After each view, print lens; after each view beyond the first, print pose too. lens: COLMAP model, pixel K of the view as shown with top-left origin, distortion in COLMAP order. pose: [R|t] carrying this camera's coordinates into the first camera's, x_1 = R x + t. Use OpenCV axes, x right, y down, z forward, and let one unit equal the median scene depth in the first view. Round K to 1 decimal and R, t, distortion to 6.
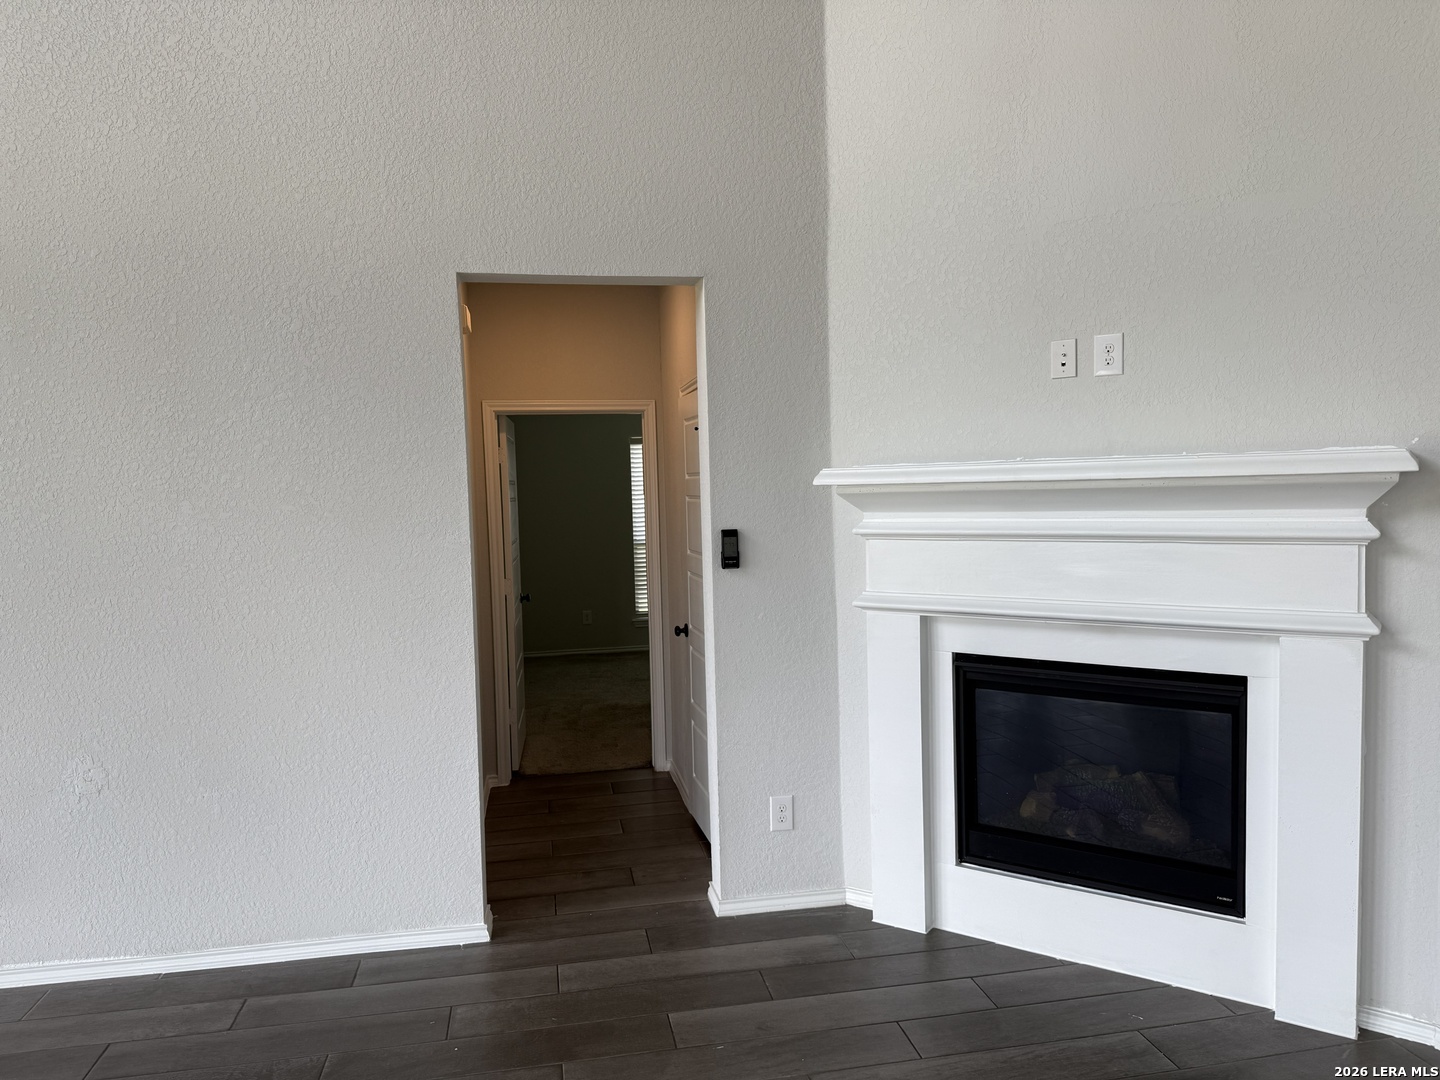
lens RADIAL K [[1021.8, 0, 695.6], [0, 1021.8, 535.9], [0, 0, 1]] dist [0.070597, -0.099301]
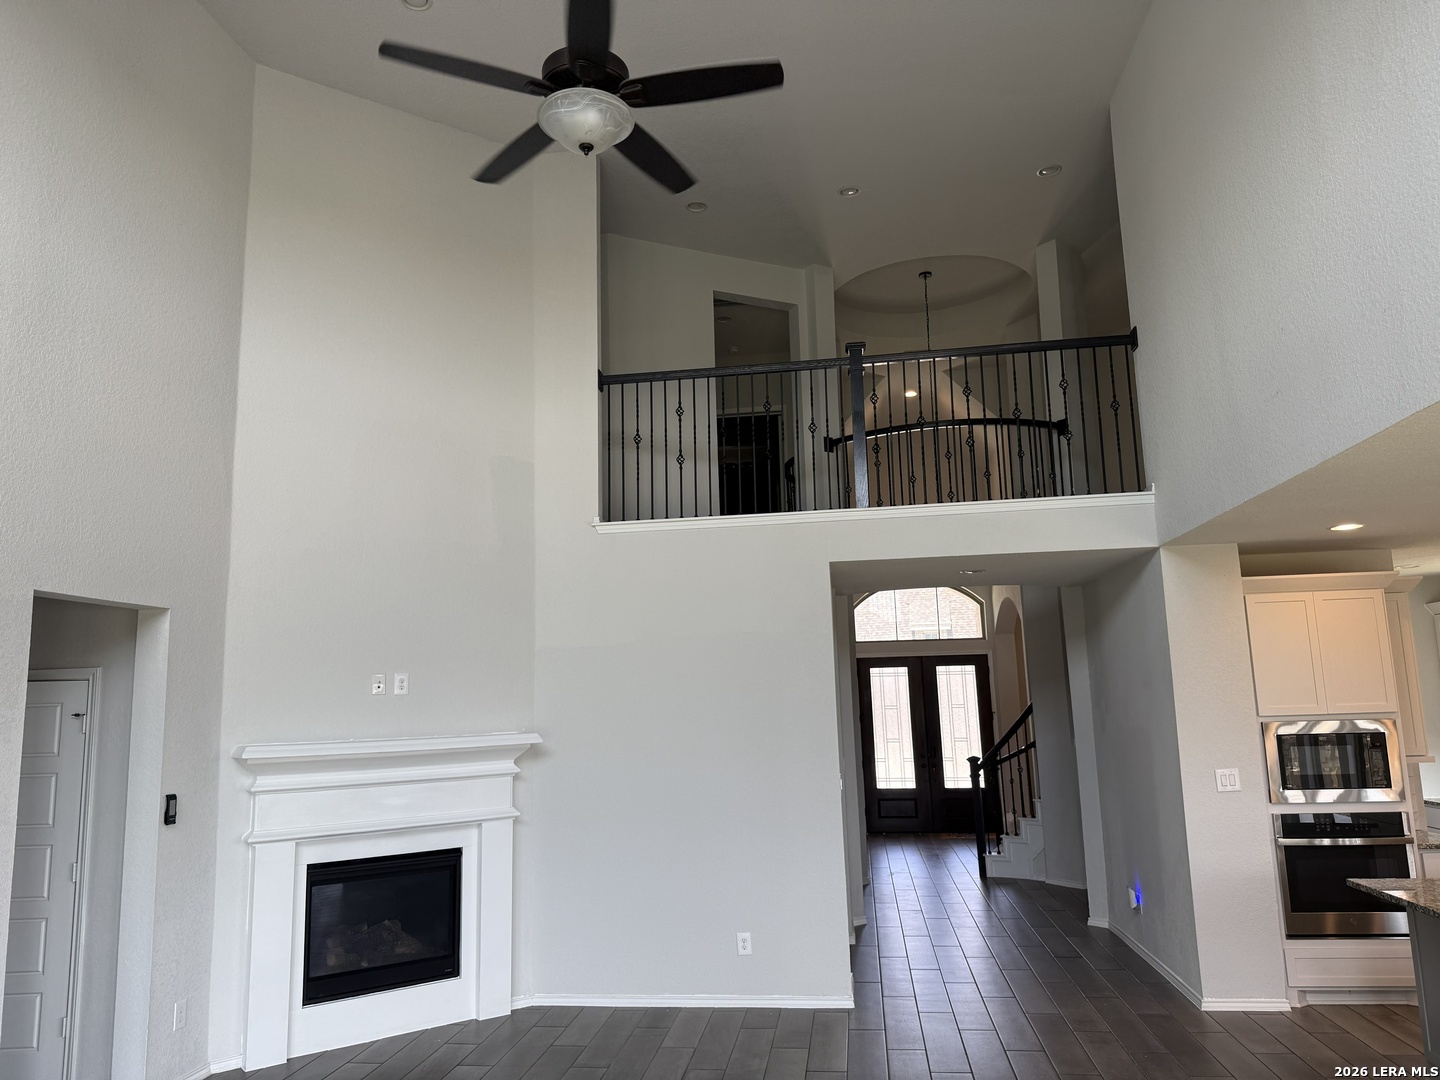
lens RADIAL K [[995.9, 0, 720.0], [0, 995.9, 540.0], [0, 0, 1]] dist [-0.019643, 0.001933]
pose [[0.315241, 0.172176, 0.933262, -1.082857], [0.076385, 0.975610, -0.205791, -0.011405], [-0.945933, 0.136161, 0.294401, -0.119831]]
